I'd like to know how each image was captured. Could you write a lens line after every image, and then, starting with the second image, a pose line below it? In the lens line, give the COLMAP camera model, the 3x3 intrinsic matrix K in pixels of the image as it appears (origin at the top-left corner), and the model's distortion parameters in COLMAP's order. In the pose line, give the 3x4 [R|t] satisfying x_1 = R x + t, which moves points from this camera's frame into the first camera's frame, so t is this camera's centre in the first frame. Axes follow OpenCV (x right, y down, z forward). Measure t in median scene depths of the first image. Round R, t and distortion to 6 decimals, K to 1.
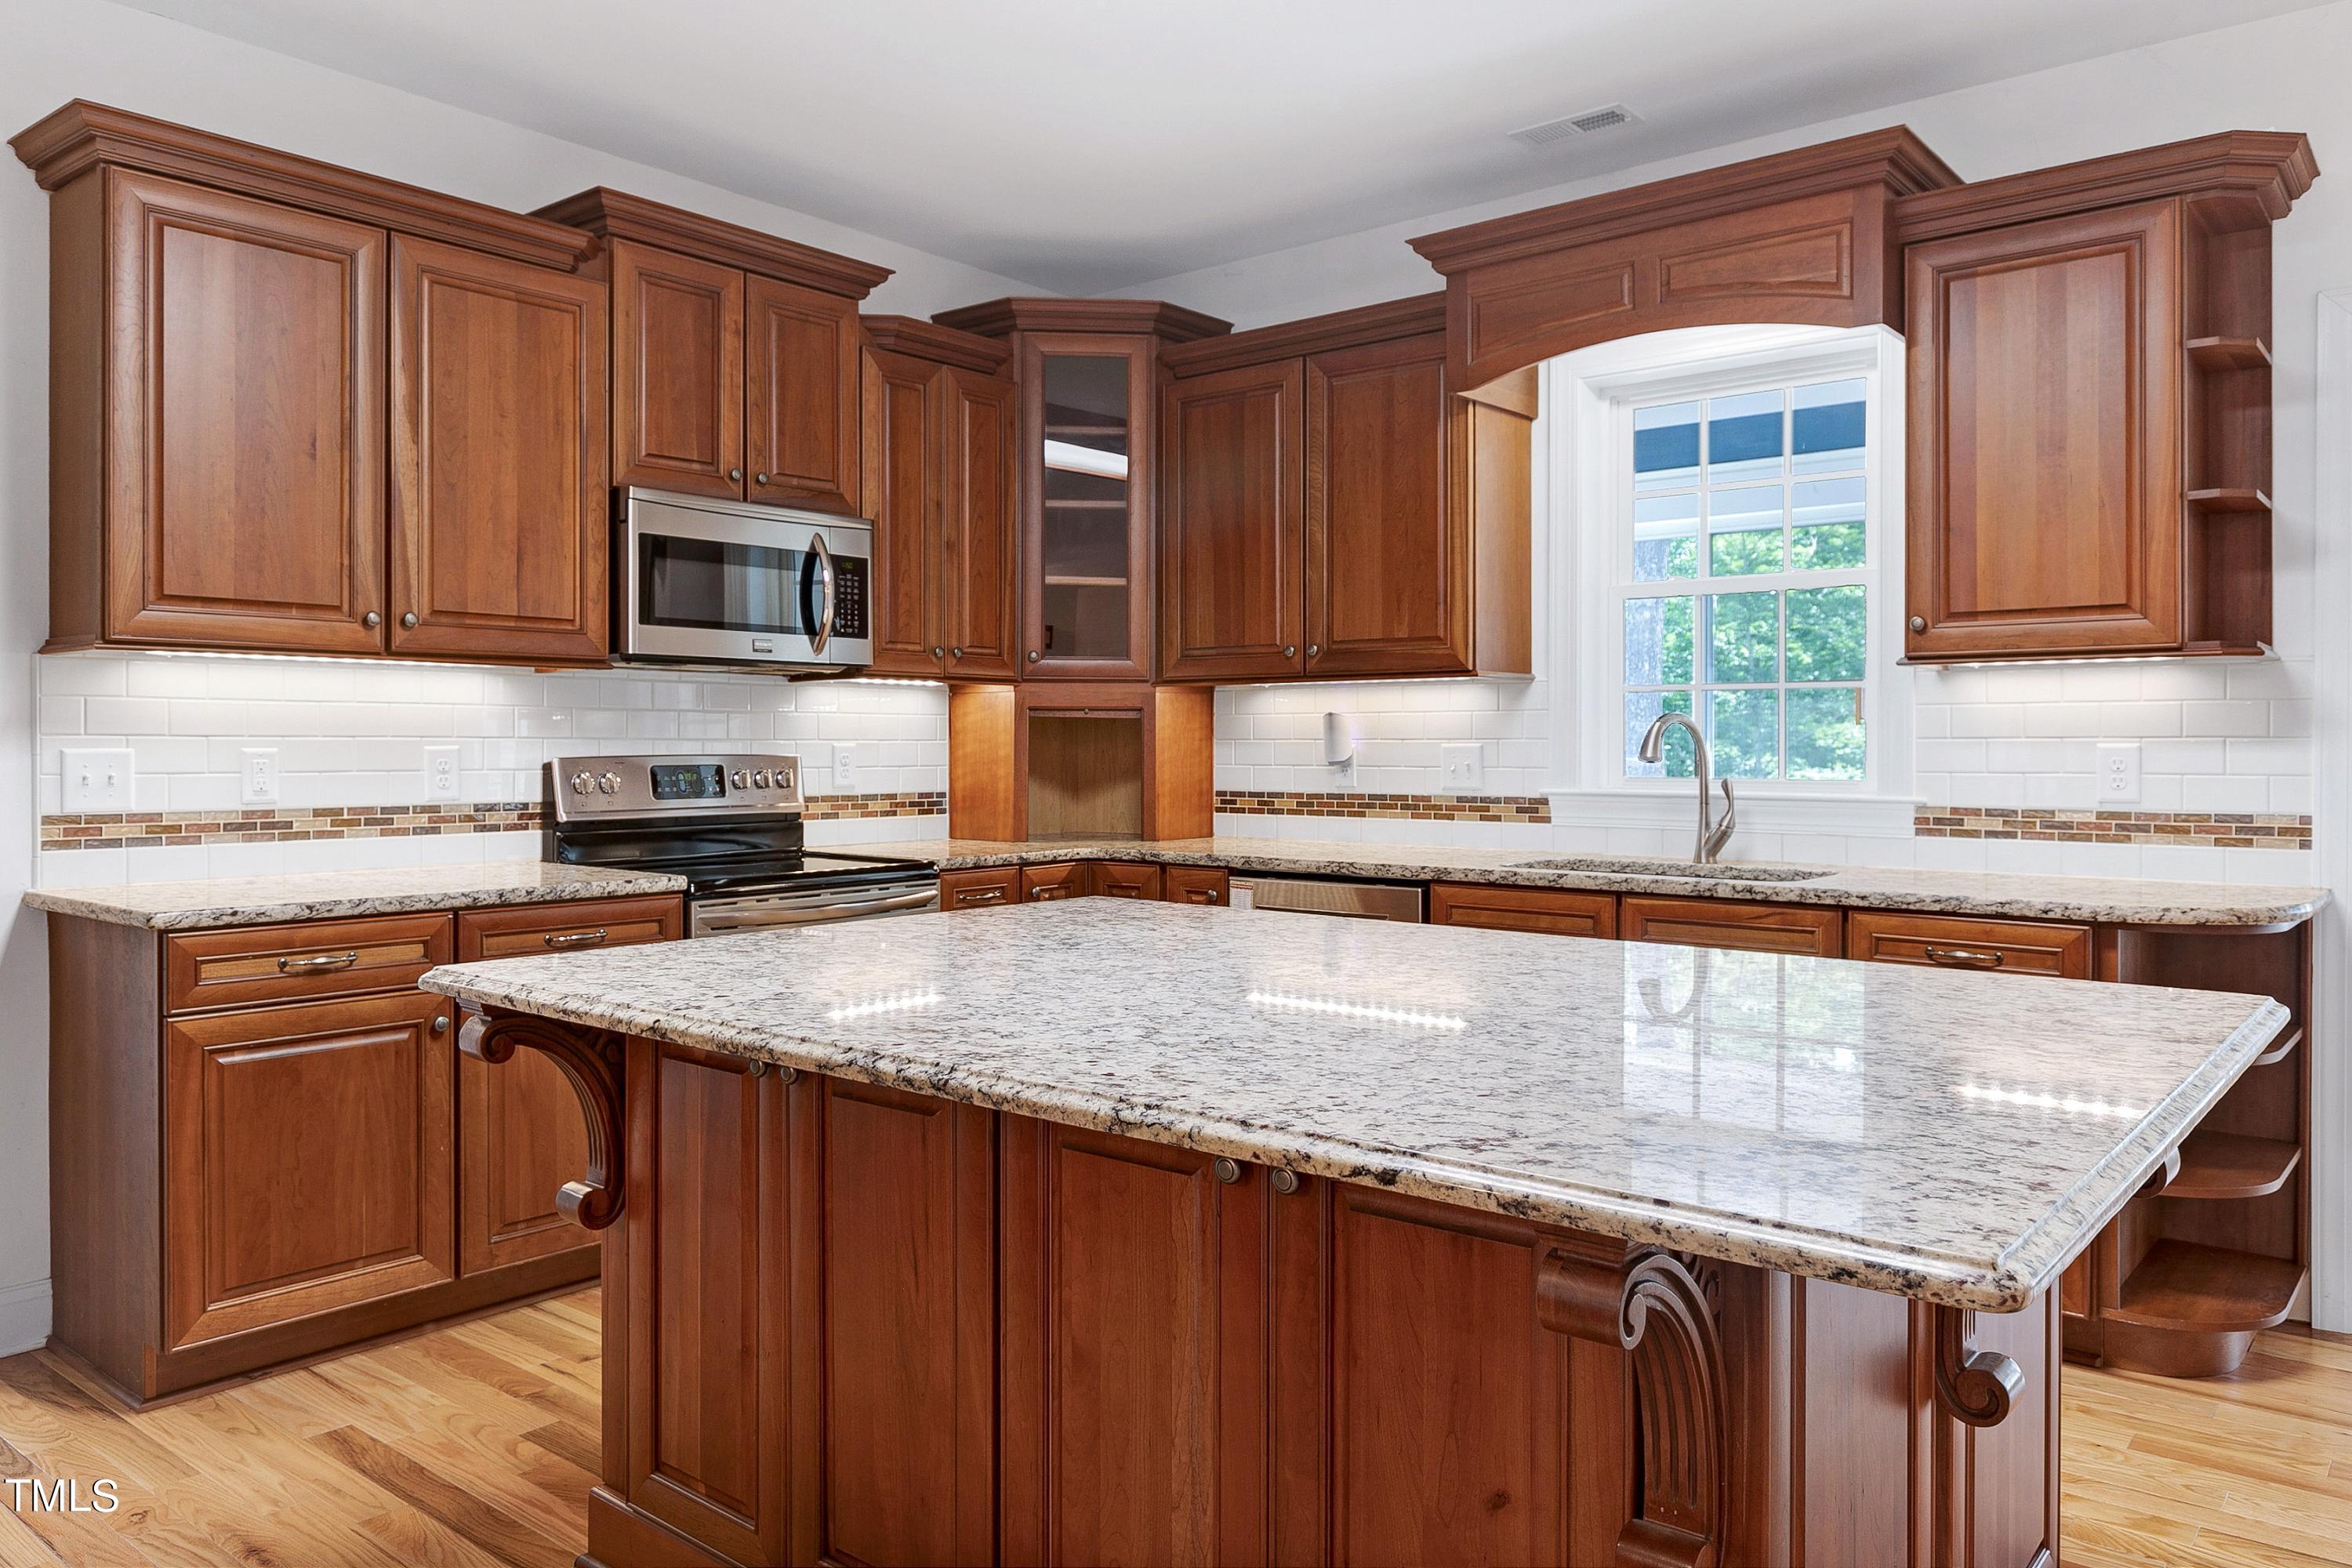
lens RADIAL K [[1660.0, 0, 1142.6], [0, 1660.0, 745.9], [0, 0, 1]] dist [-0.001688, 0.001208]
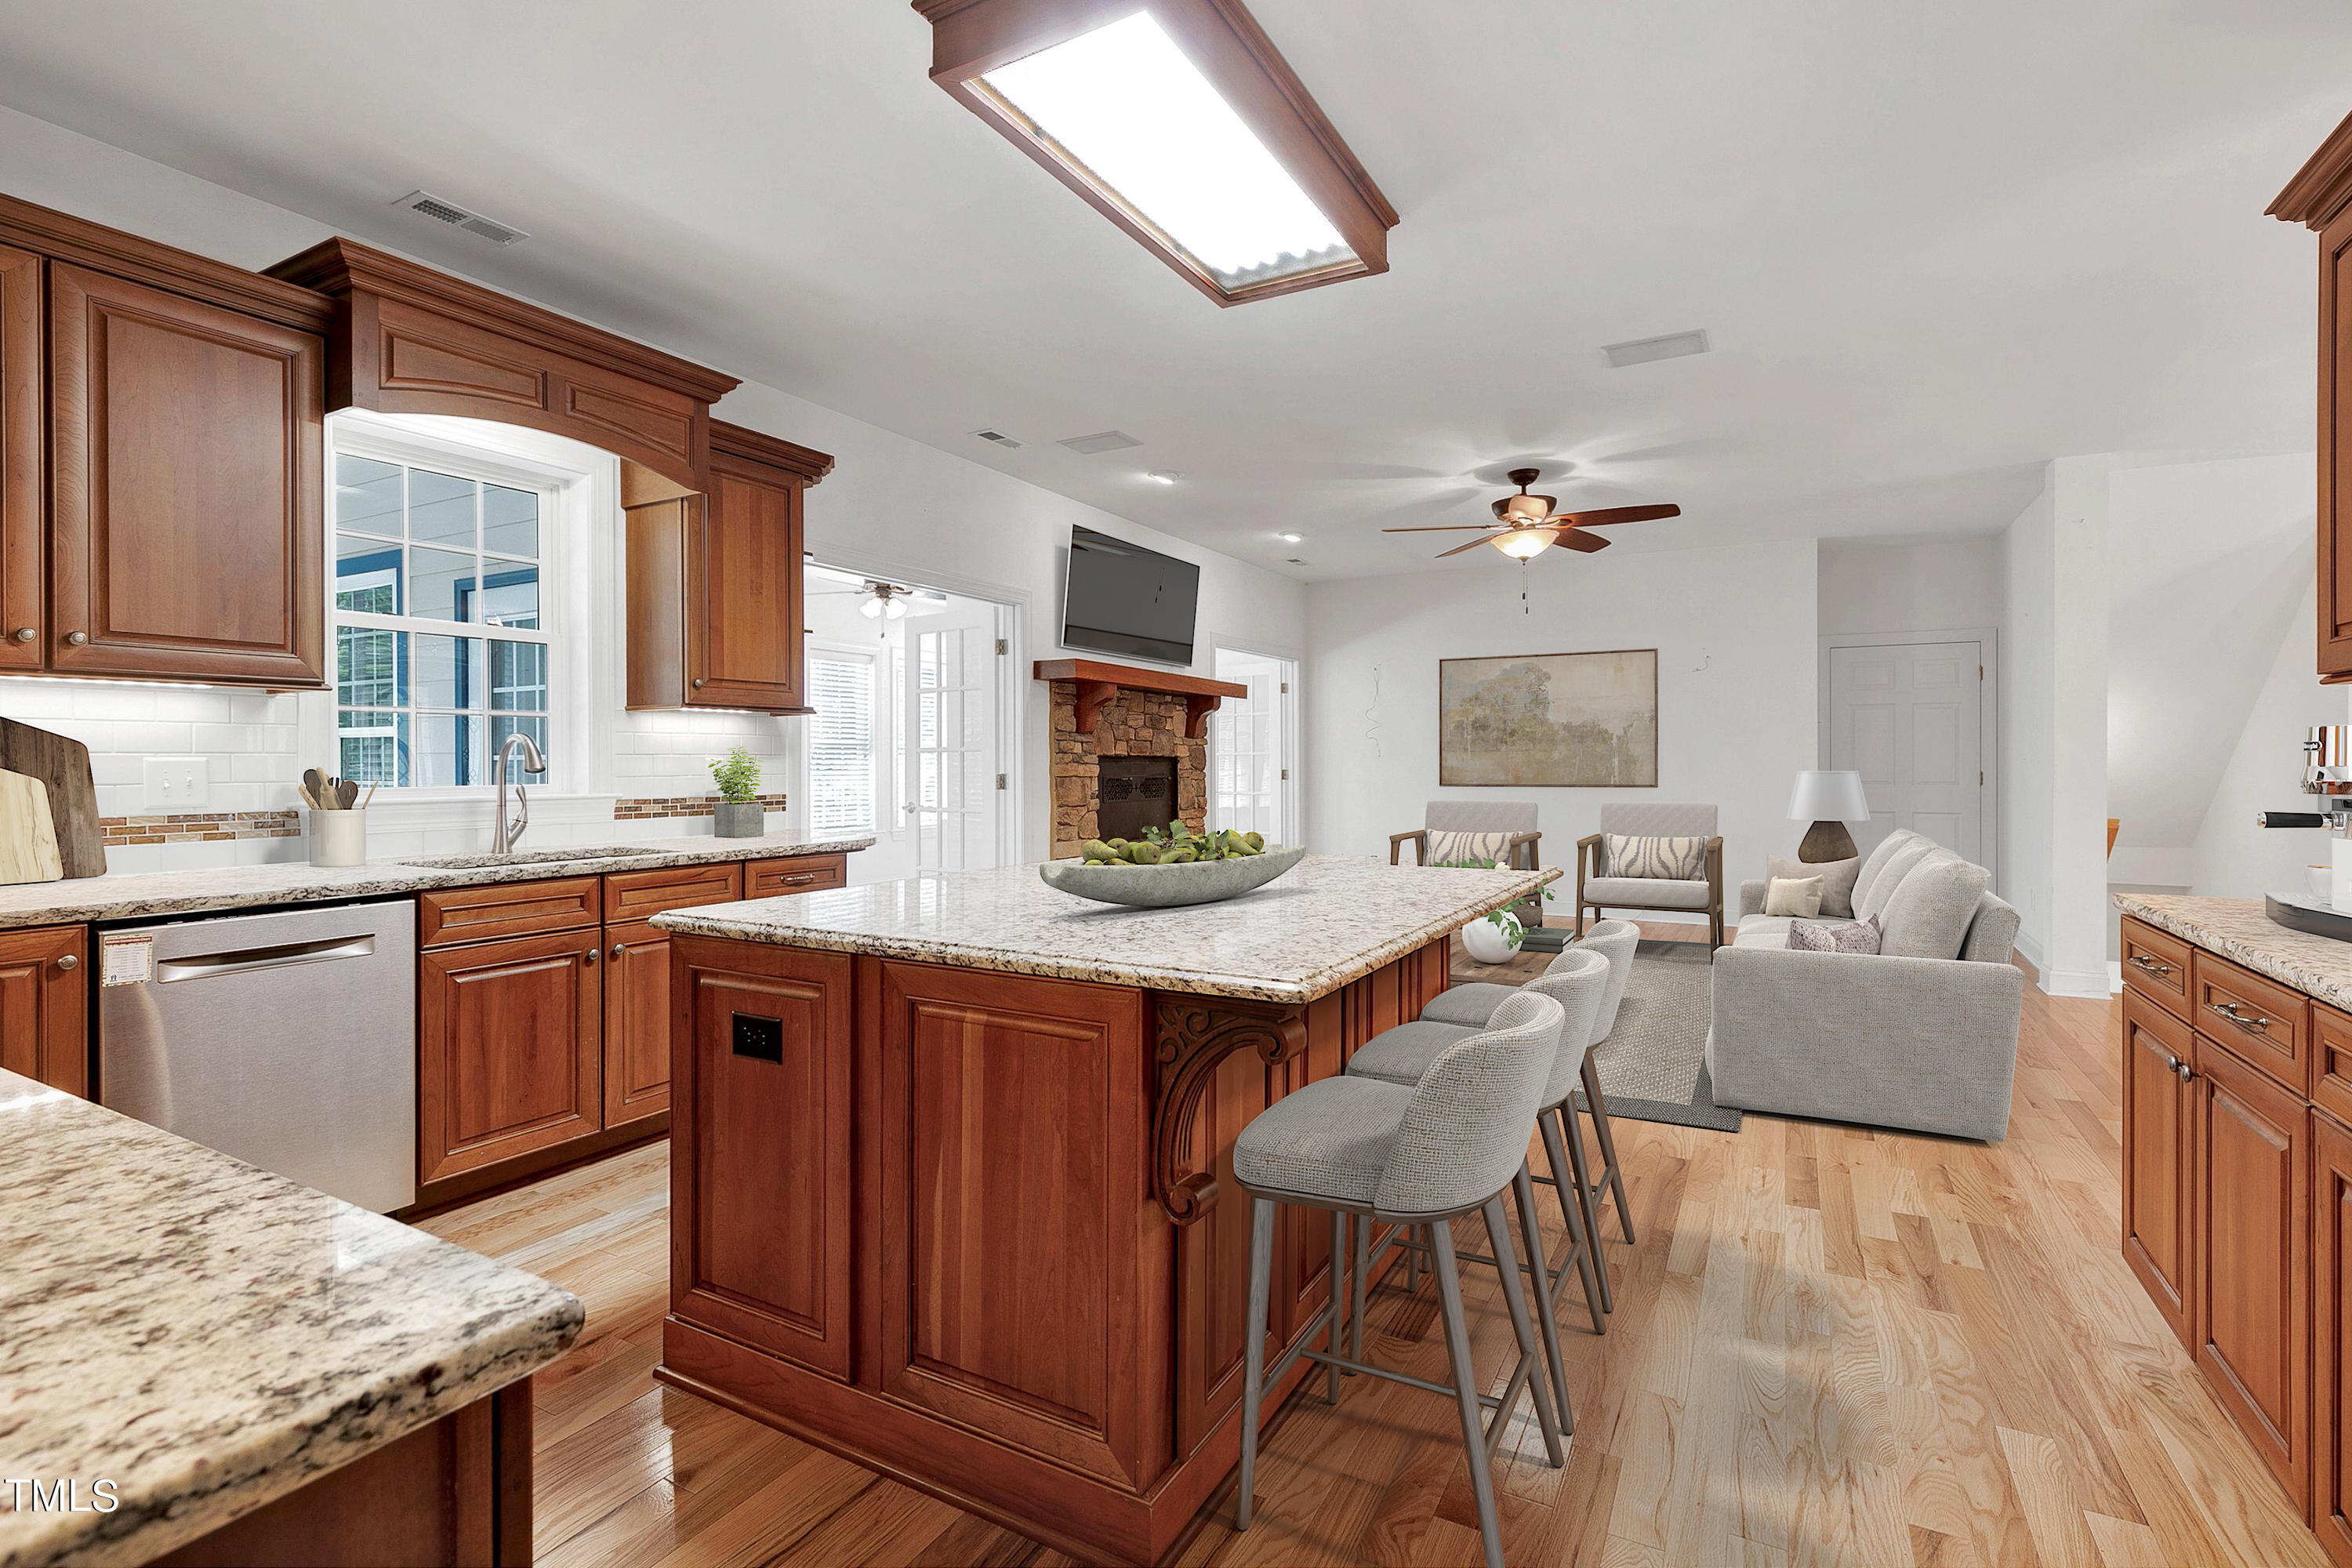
lens RADIAL K [[1087.3, 0, 1190.4], [0, 1087.3, 762.4], [0, 0, 1]] dist [0.000796, -0.001168]
pose [[-0.205121, -0.001116, 0.978736, -0.558365], [0.002071, 0.999997, 0.001575, 0.001954], [-0.978735, 0.002350, -0.205118, 0.643330]]
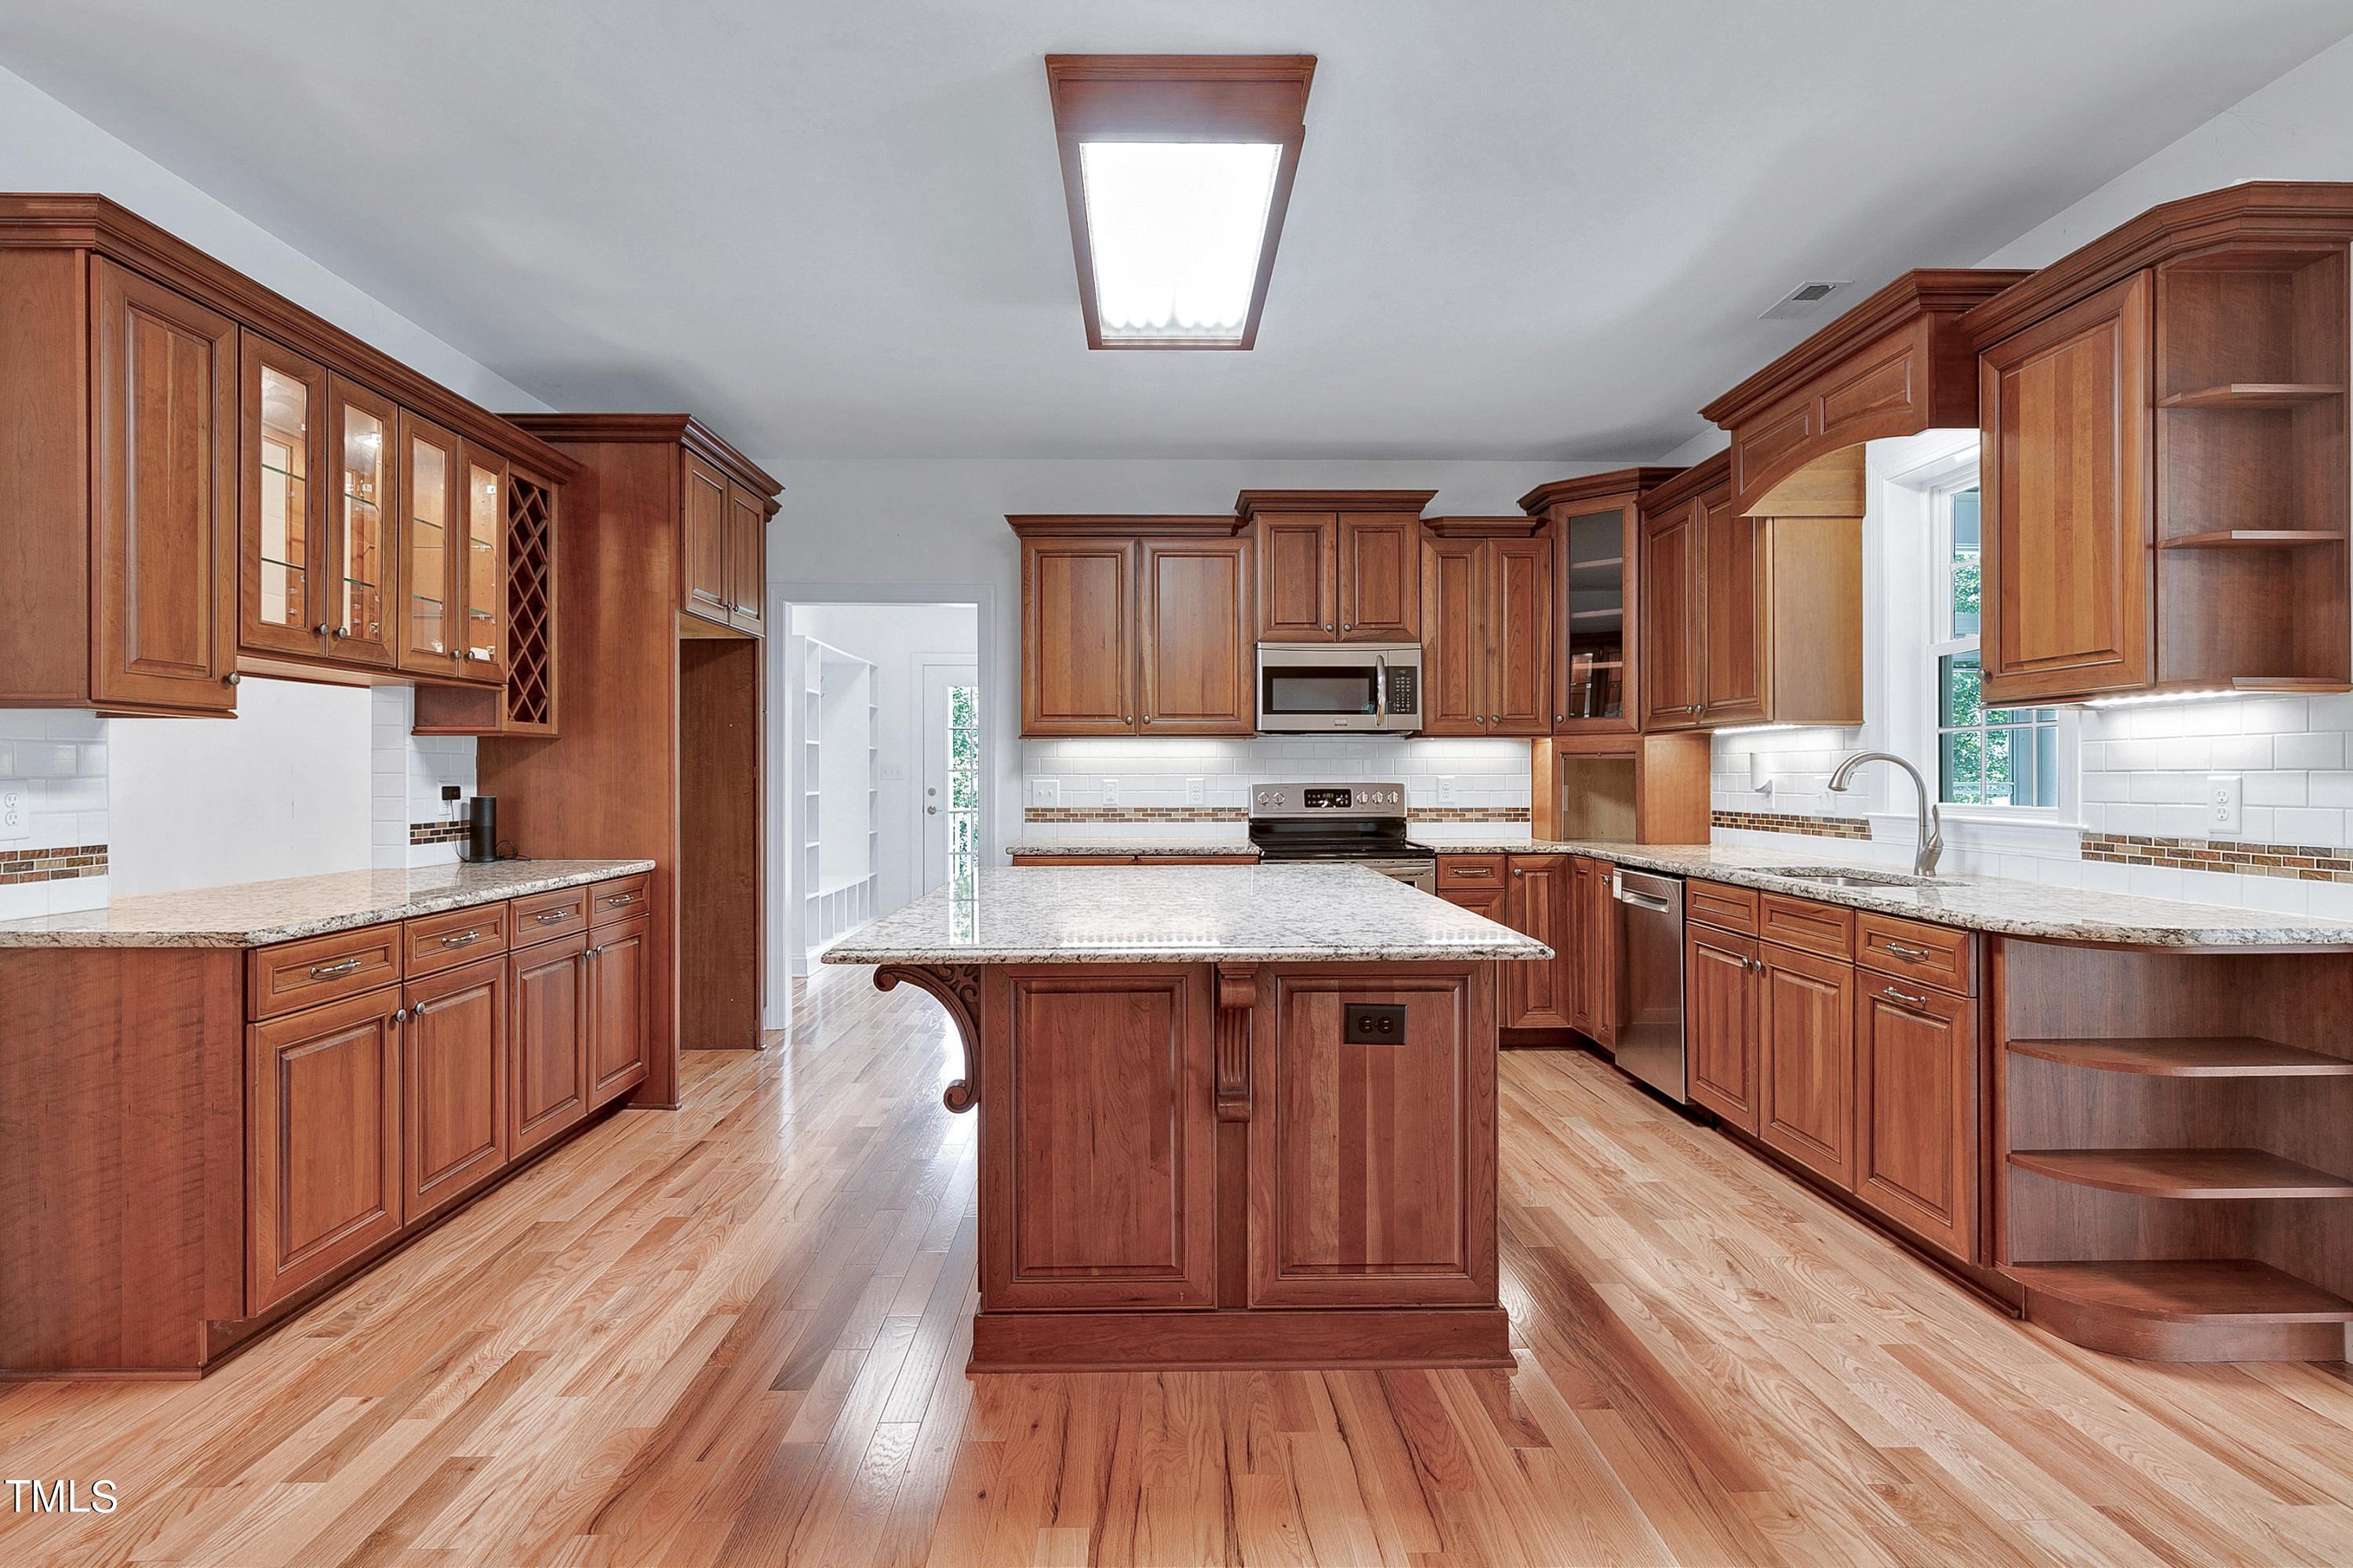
lens RADIAL K [[1229.5, 0, 1167.0], [0, 1229.5, 773.6], [0, 0, 1]] dist [0.011445, -0.000298]
pose [[0.658197, -0.002950, -0.752840, 0.637476], [0.001492, 0.999995, -0.002614, -0.001872], [0.752844, 0.000598, 0.658199, -0.007952]]
